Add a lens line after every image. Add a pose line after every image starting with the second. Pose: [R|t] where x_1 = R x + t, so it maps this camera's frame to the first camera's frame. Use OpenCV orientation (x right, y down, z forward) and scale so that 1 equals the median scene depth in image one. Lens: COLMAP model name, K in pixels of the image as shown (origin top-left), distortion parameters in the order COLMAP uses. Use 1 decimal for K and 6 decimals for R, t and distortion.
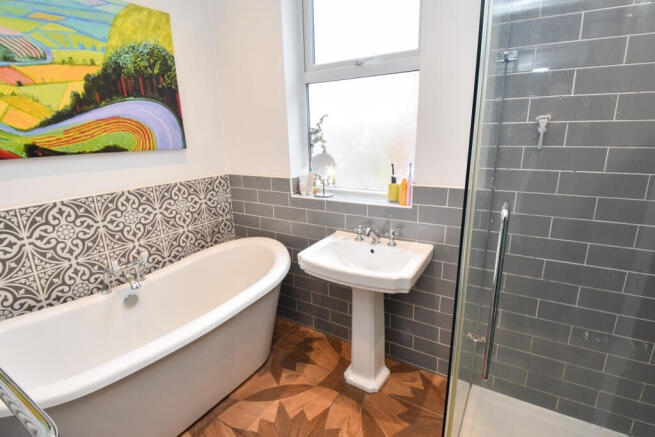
lens RADIAL K [[309.2, 0, 339.5], [0, 309.2, 221.0], [0, 0, 1]] dist [0.003414, -0.031925]
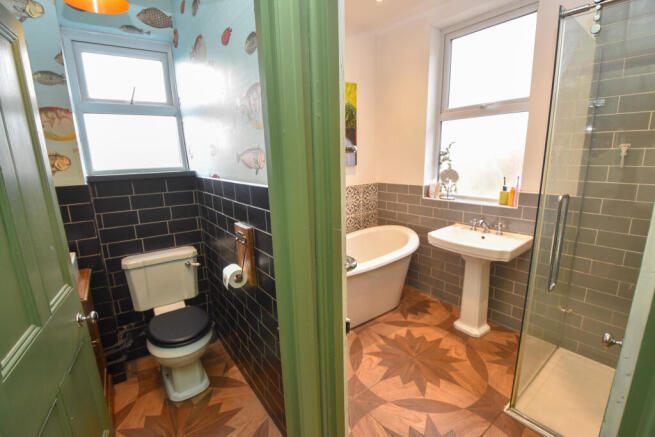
lens RADIAL K [[288.6, 0, 327.5], [0, 288.6, 218.5], [0, 0, 1]] dist [0.002418, -0.024807]
pose [[0.919322, 0.075849, -0.386128, -0.042108], [-0.094903, 0.995019, -0.030496, 0.108309], [0.381891, 0.064681, 0.921941, -0.450067]]
